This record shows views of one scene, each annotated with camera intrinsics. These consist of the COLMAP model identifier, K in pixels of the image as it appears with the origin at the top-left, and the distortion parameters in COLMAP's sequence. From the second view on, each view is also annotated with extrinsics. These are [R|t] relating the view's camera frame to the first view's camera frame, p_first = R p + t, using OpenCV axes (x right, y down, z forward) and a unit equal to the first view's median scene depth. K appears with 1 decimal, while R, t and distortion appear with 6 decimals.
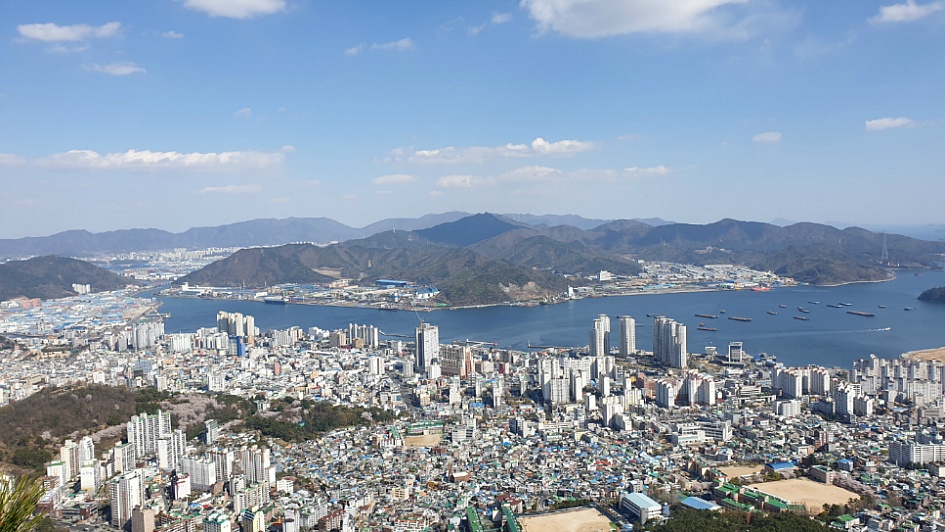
lens RADIAL K [[717.1, 0, 472.5], [0, 717.1, 266.0], [0, 0, 1]] dist [-0.011351, -0.008386]
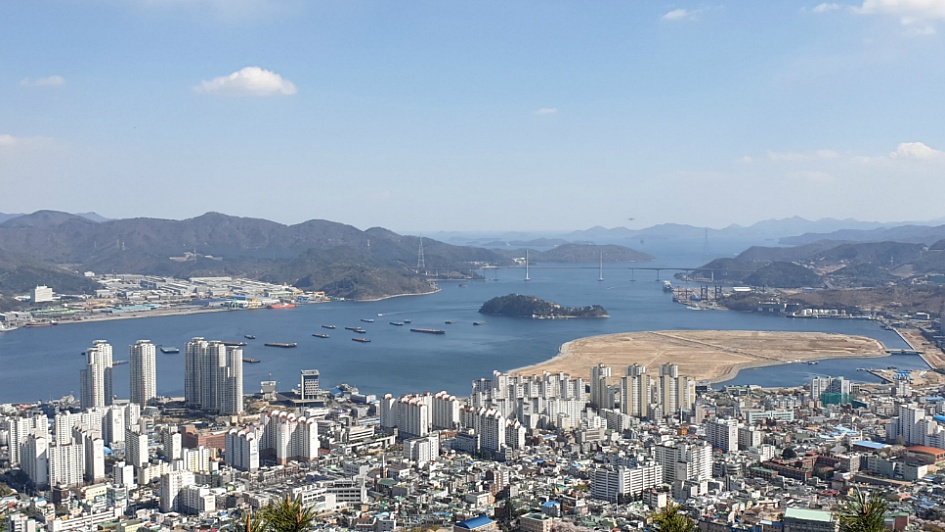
lens RADIAL K [[1050.8, 0, 472.5], [0, 1050.8, 266.0], [0, 0, 1]] dist [0.059740, -0.029899]
pose [[0.824276, -0.003496, 0.566177, -0.073988], [0.015482, 0.999746, -0.016367, 0.027241], [-0.565976, 0.022257, 0.824121, 0.089556]]
